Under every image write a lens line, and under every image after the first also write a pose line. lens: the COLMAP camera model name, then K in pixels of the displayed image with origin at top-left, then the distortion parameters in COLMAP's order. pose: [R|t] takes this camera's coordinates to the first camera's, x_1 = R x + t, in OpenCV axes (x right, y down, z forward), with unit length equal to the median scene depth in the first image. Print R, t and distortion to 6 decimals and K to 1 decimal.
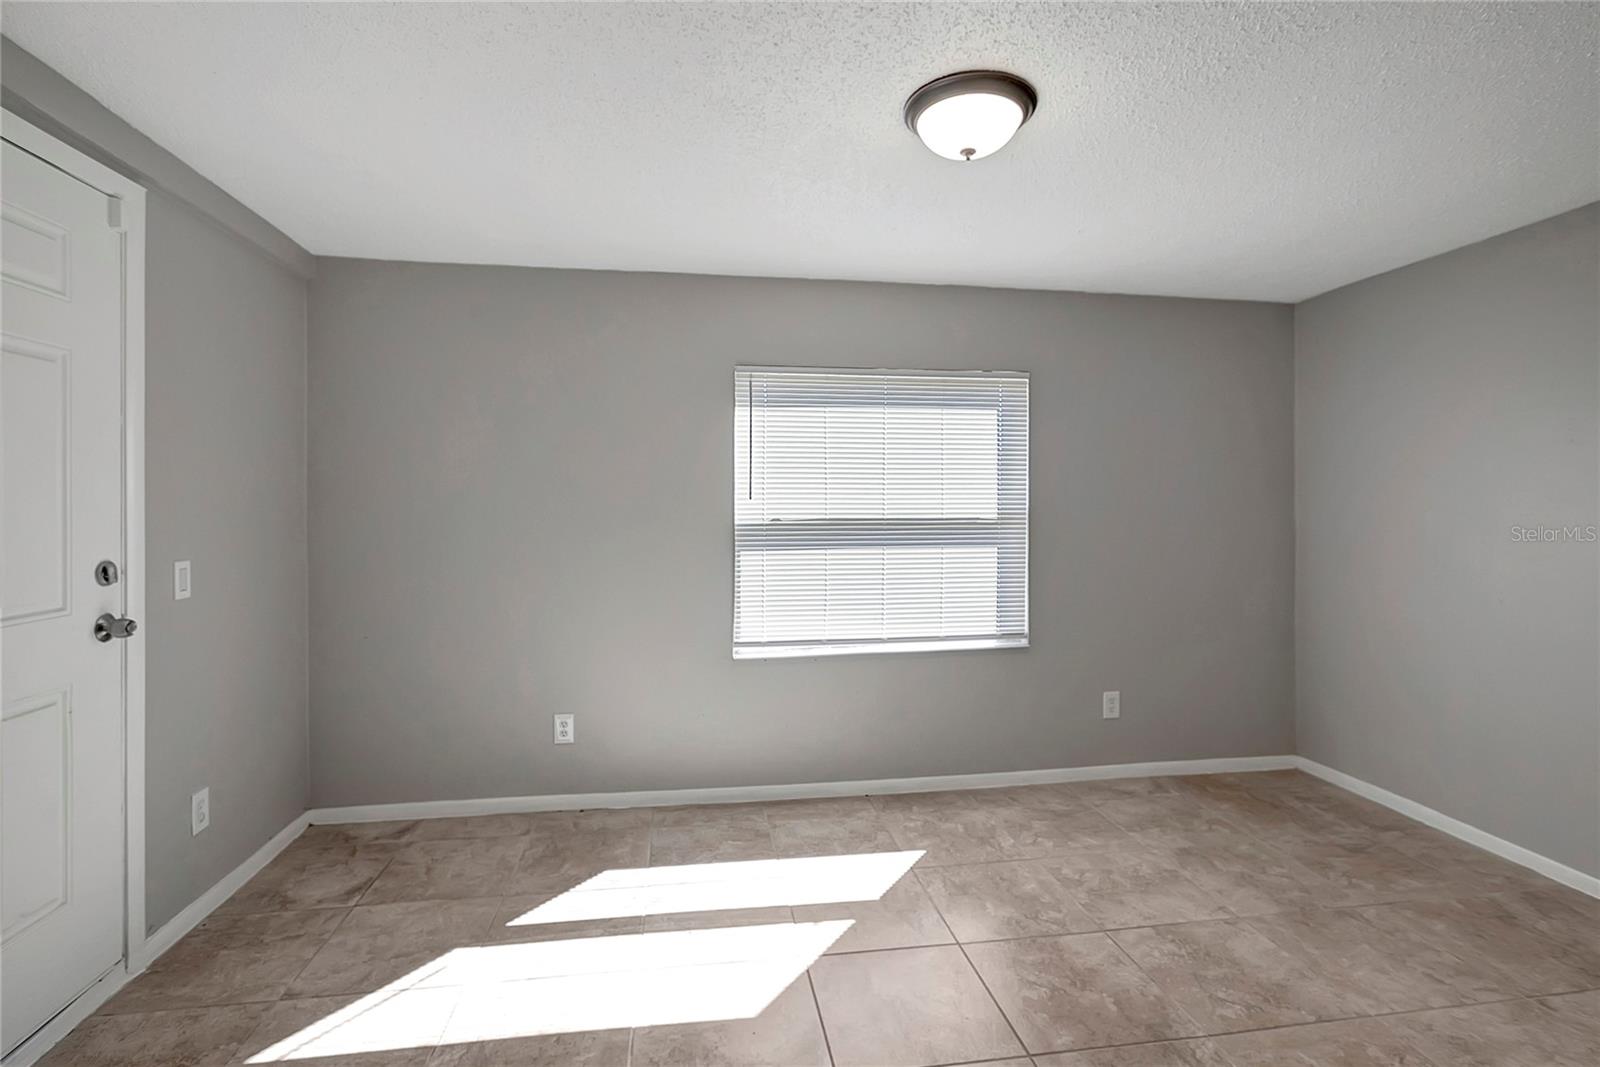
lens RADIAL K [[736.3, 0, 783.6], [0, 736.3, 516.7], [0, 0, 1]] dist [-0.063734, 0.041686]
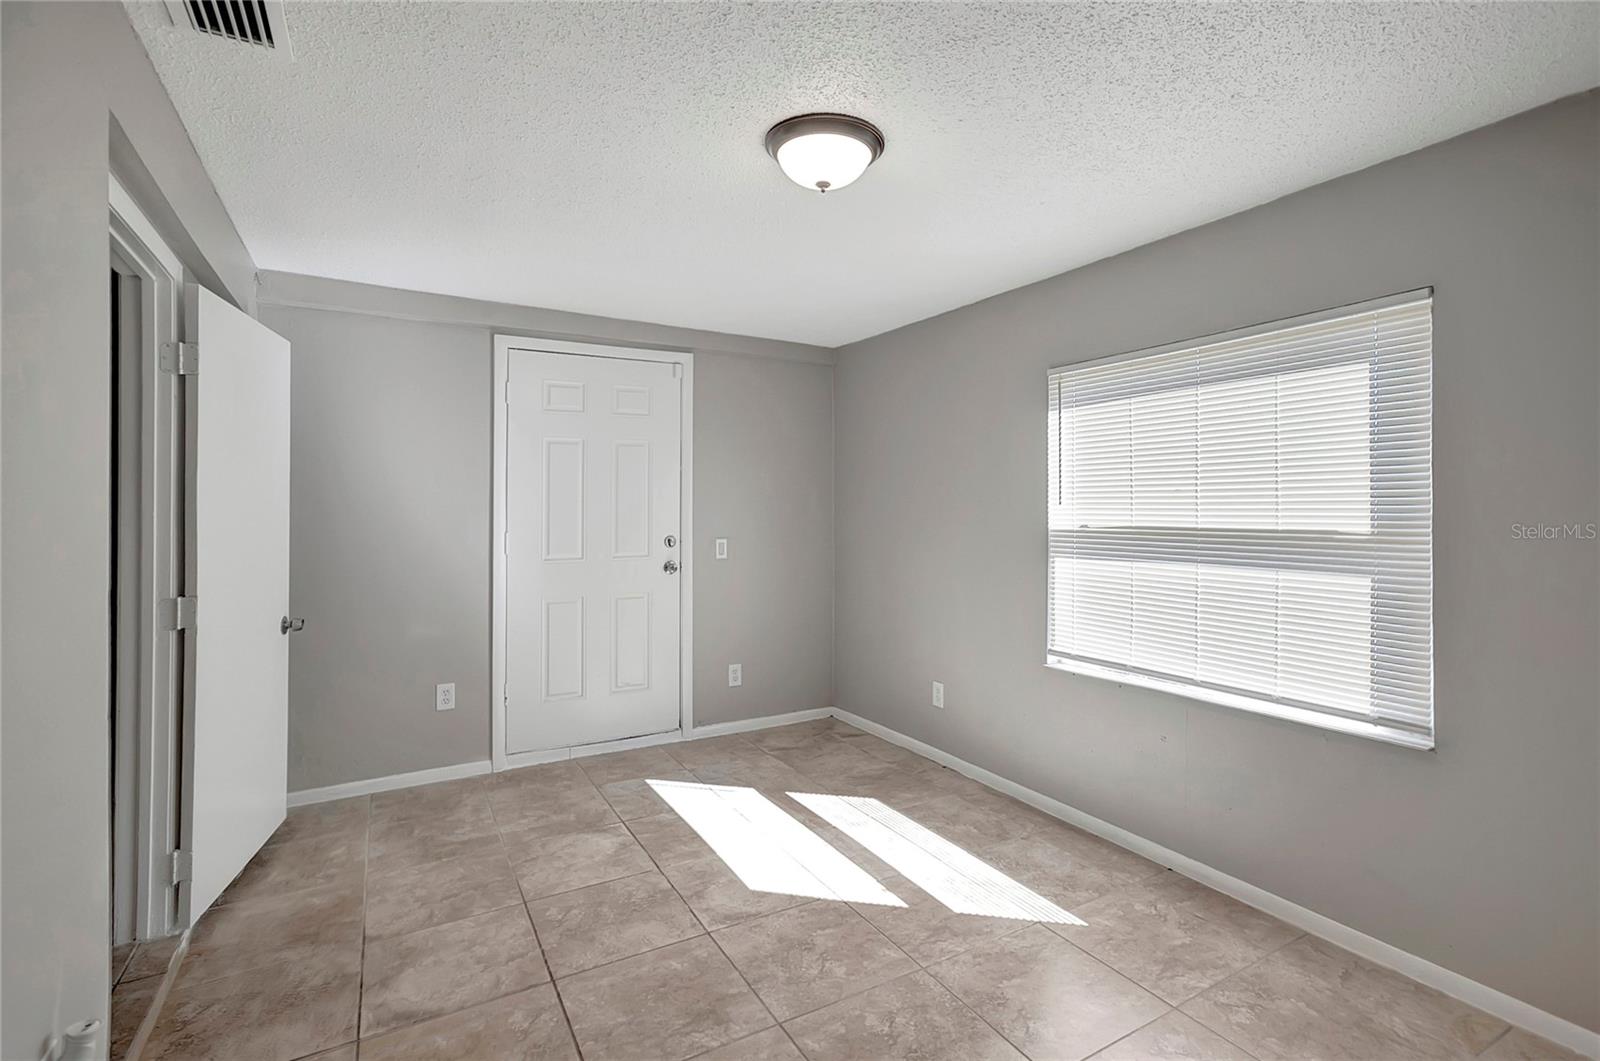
lens RADIAL K [[730.6, 0, 806.9], [0, 730.6, 515.0], [0, 0, 1]] dist [-0.031907, 0.013118]
pose [[0.382117, 0.009363, -0.924067, 0.791497], [-0.014982, 0.999880, 0.003936, -0.009447], [0.923993, 0.012341, 0.382211, 0.358869]]
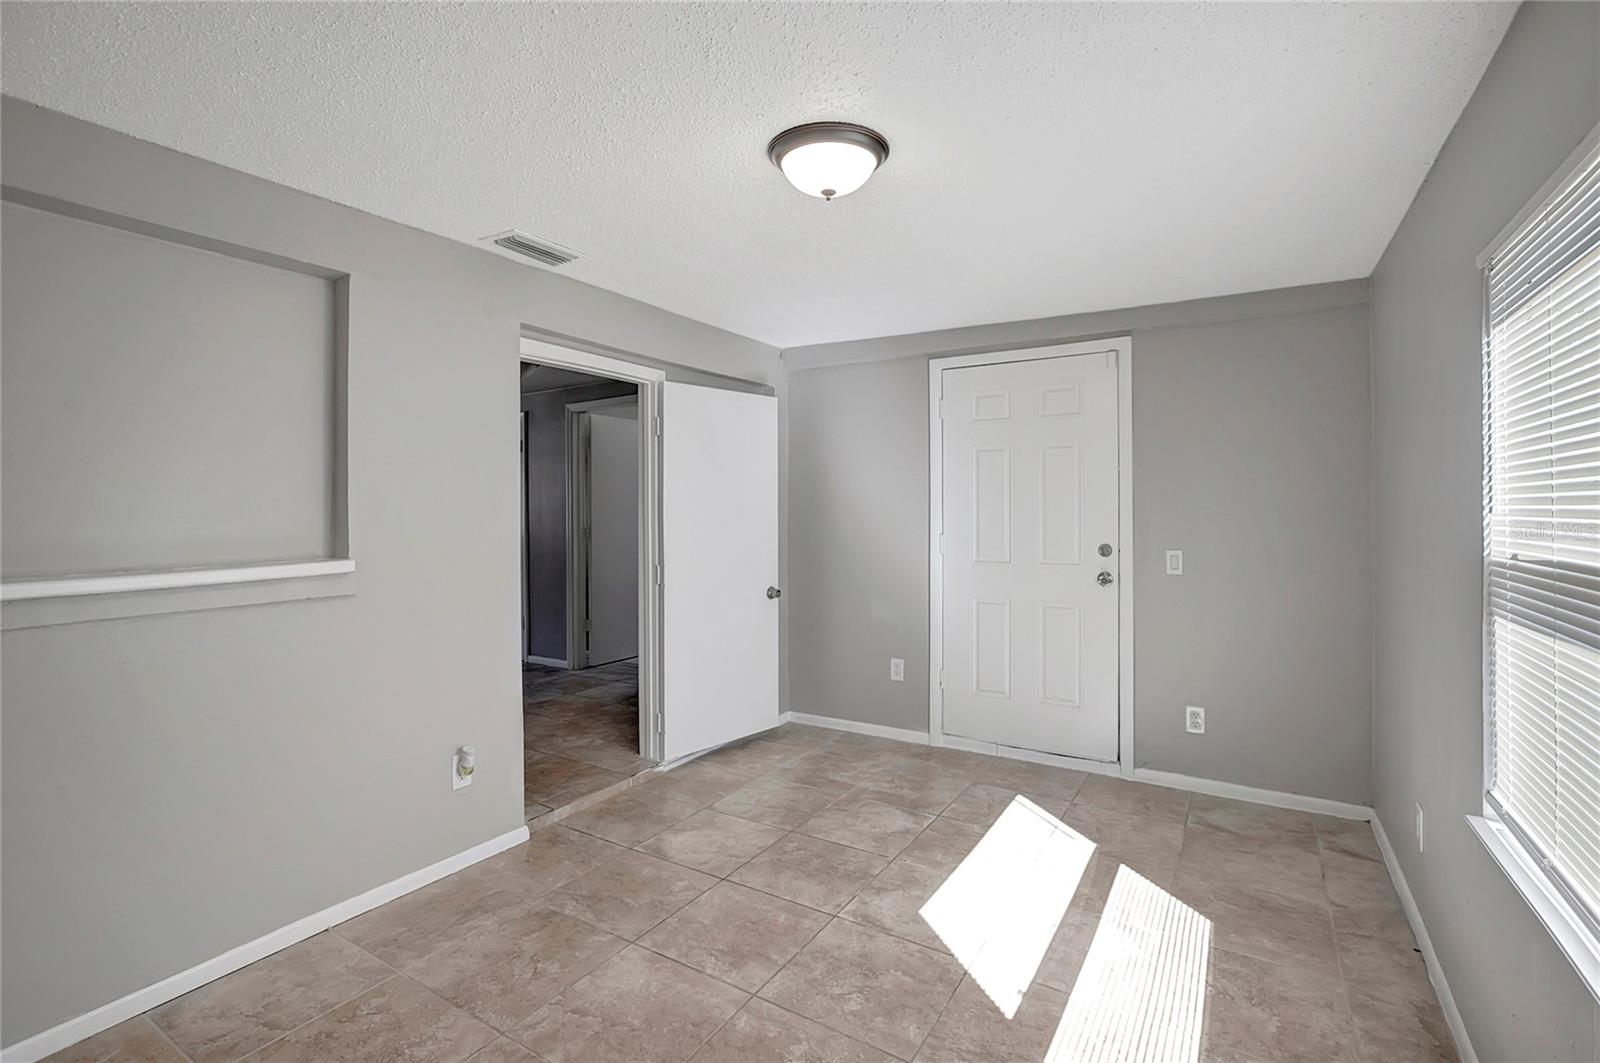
lens RADIAL K [[735.9, 0, 795.8], [0, 735.9, 508.1], [0, 0, 1]] dist [-0.027950, 0.014045]
pose [[-0.632785, 0.001717, -0.774326, 0.710410], [-0.012604, 0.999842, 0.012517, -0.031442], [0.774225, 0.017680, -0.632663, 1.047435]]
